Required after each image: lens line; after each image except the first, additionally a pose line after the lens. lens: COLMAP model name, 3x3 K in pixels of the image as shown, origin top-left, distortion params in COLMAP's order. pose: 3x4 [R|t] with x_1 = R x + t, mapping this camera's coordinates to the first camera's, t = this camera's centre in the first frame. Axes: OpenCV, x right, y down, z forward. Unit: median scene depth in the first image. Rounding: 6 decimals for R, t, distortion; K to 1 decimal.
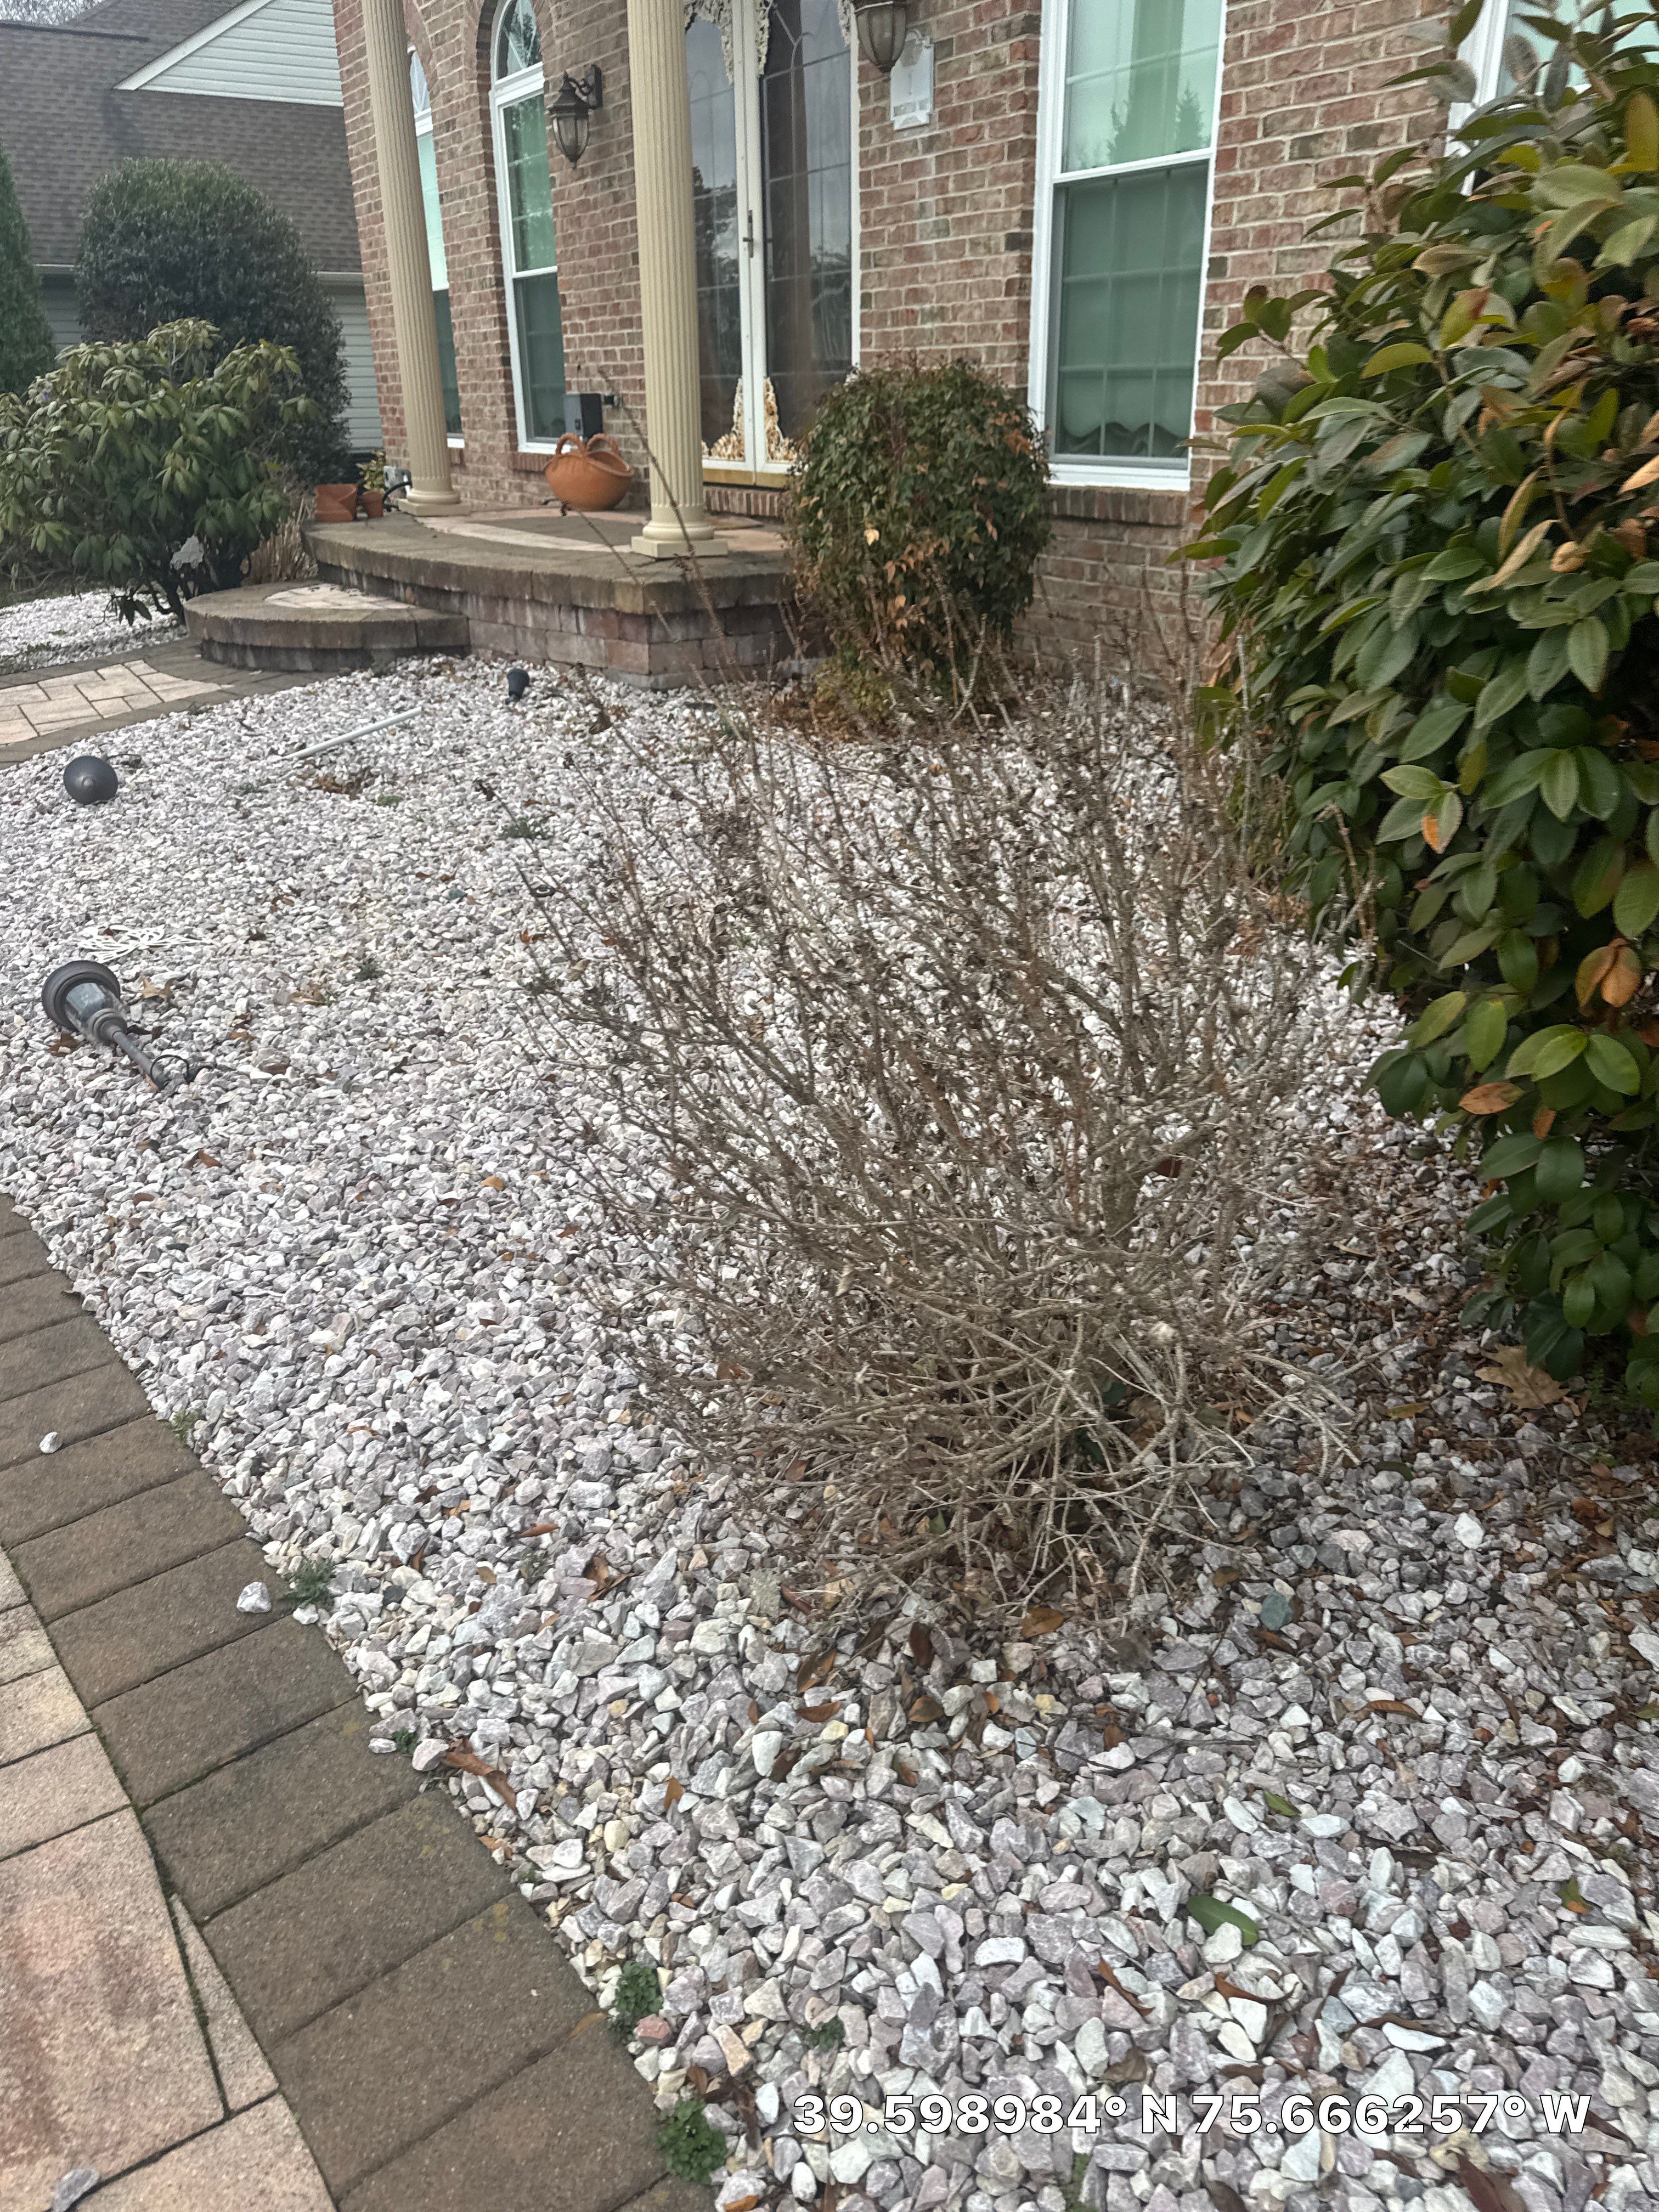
lens RADIAL K [[1561.4, 0, 812.0], [0, 1561.4, 1109.1], [0, 0, 1]] dist [0.051264, -0.060980]
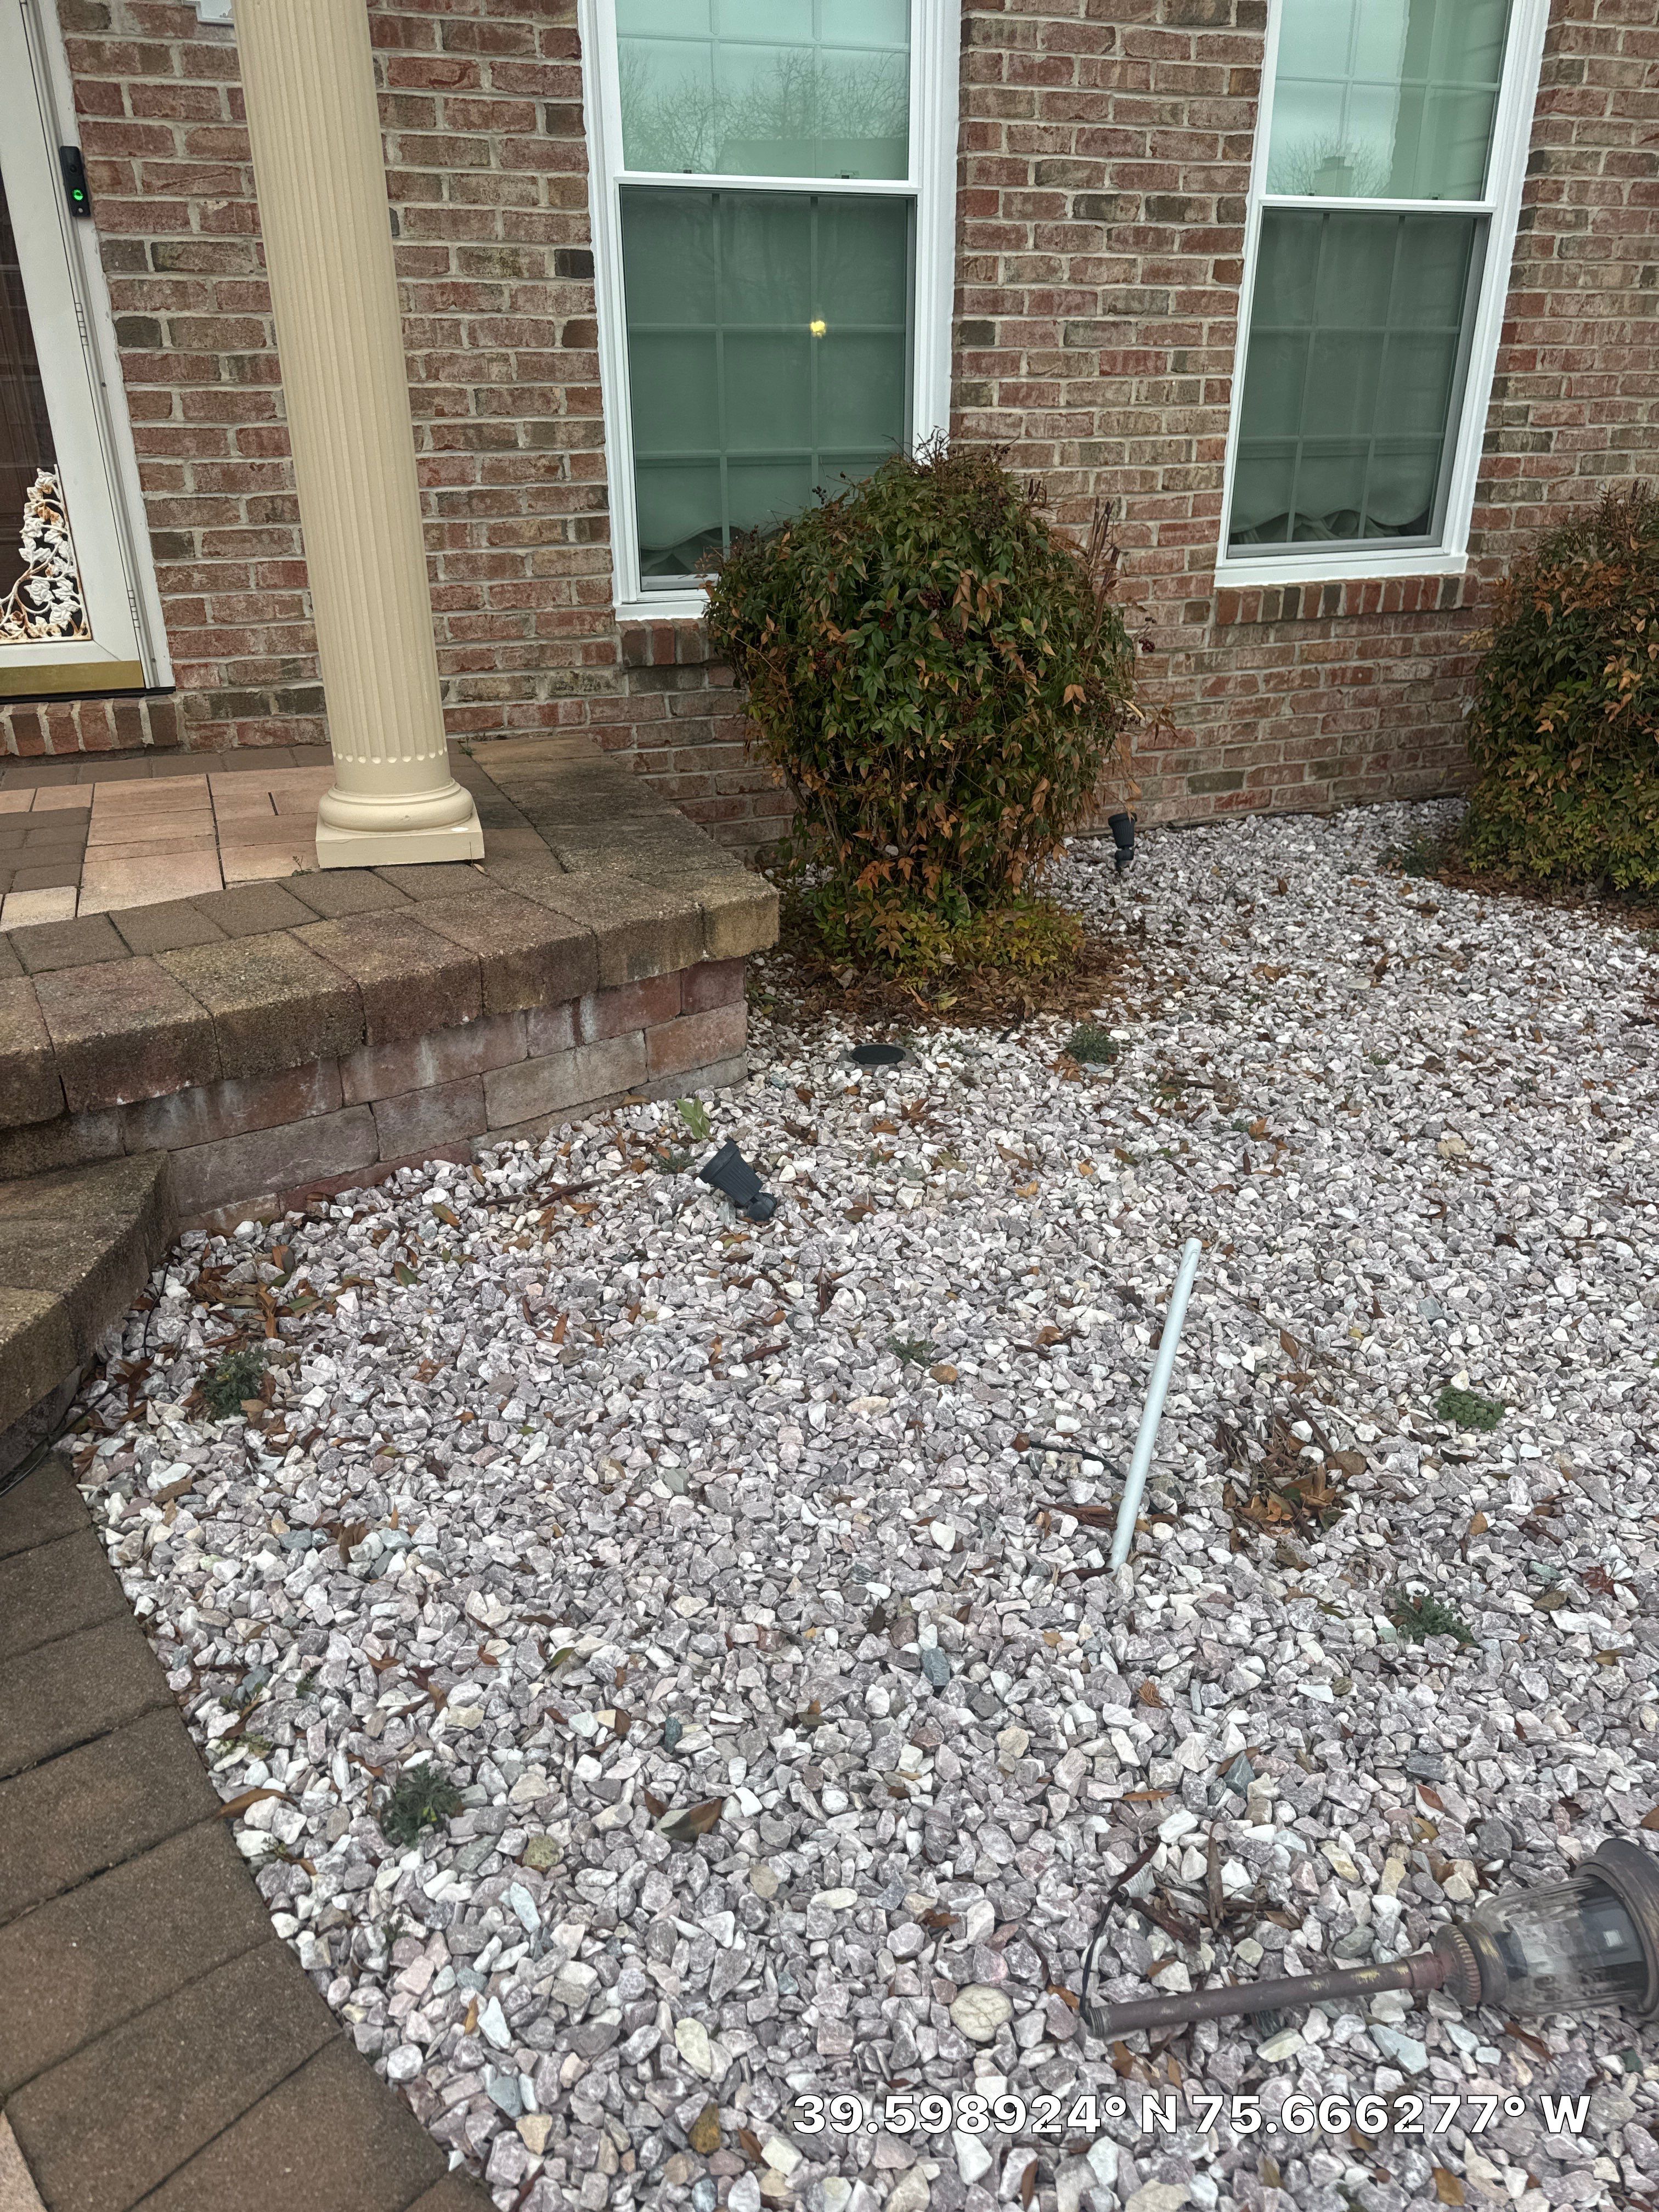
lens RADIAL K [[1561.4, 0, 812.0], [0, 1561.4, 1109.1], [0, 0, 1]] dist [0.051264, -0.060980]
pose [[0.188246, -0.395382, 0.899020, -1.025595], [0.415126, 0.861626, 0.292013, -0.724379], [-0.890075, 0.318236, 0.326331, 1.471874]]
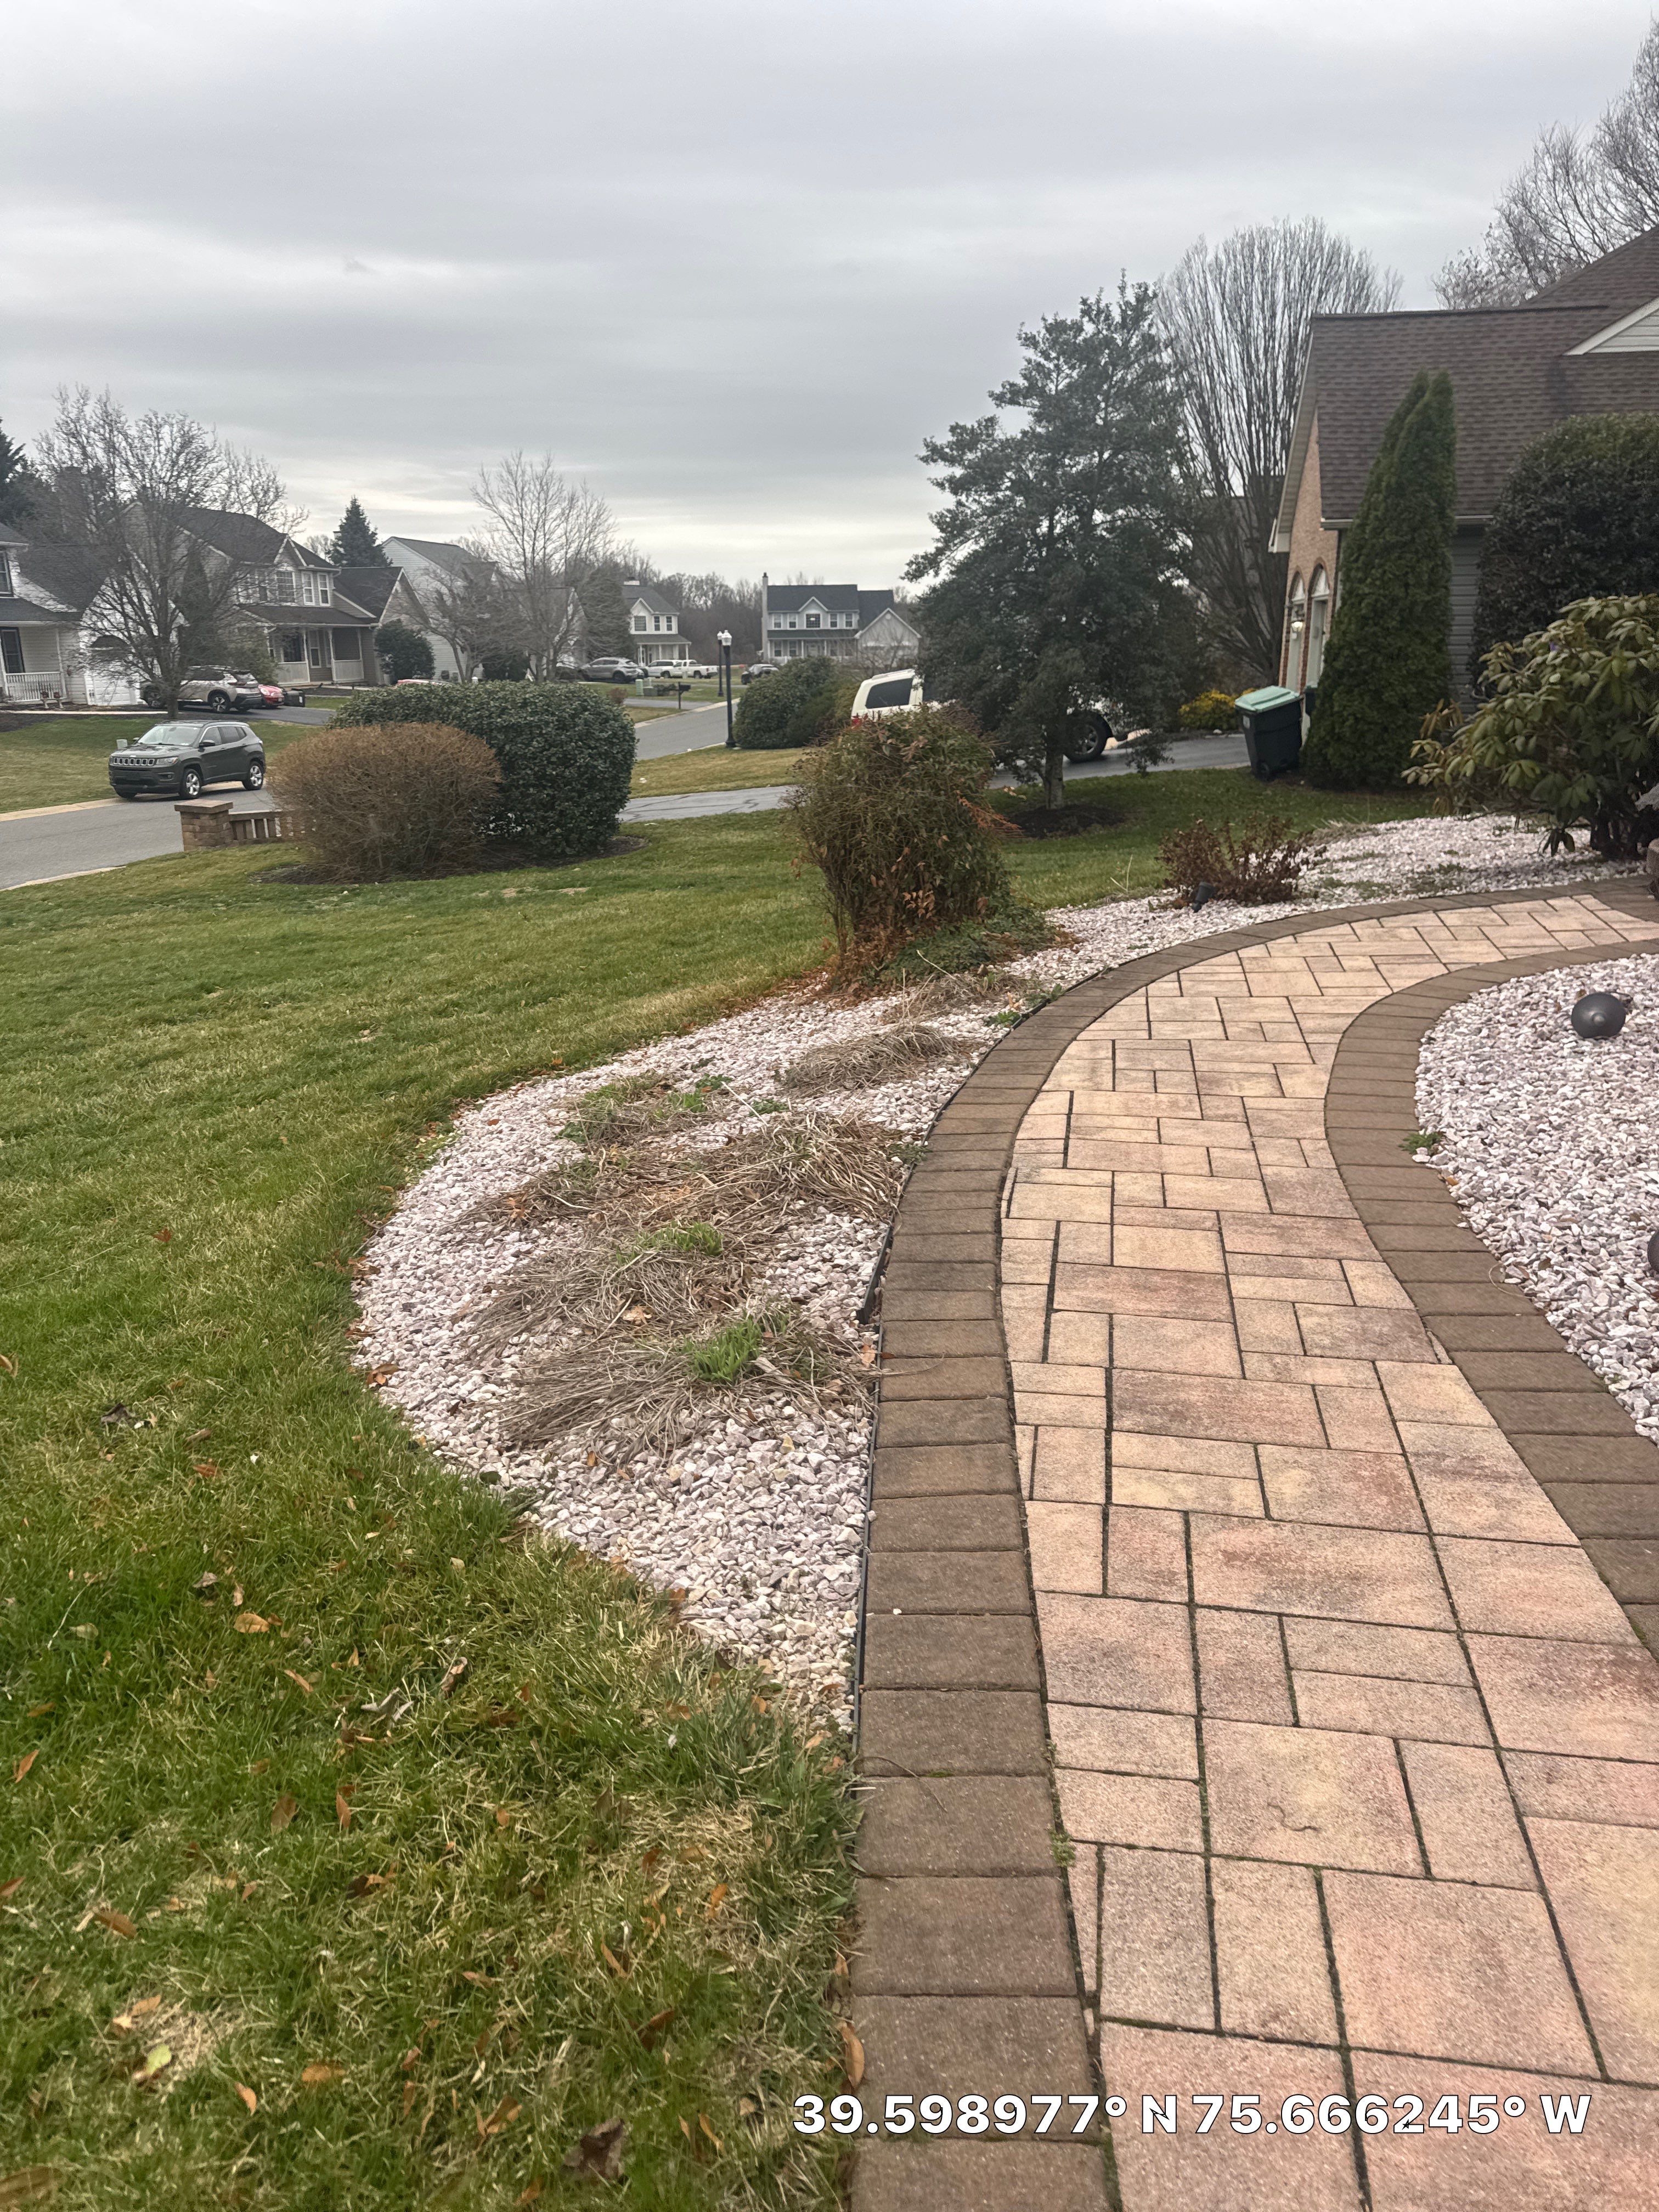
lens RADIAL K [[1564.6, 0, 822.1], [0, 1564.6, 1061.3], [0, 0, 1]] dist [0.172931, -0.263638]
pose [[0.743957, 0.176465, -0.644506, -0.239424], [-0.276013, 0.959528, -0.055885, 0.022312], [0.608560, 0.219468, 0.762554, -0.127779]]
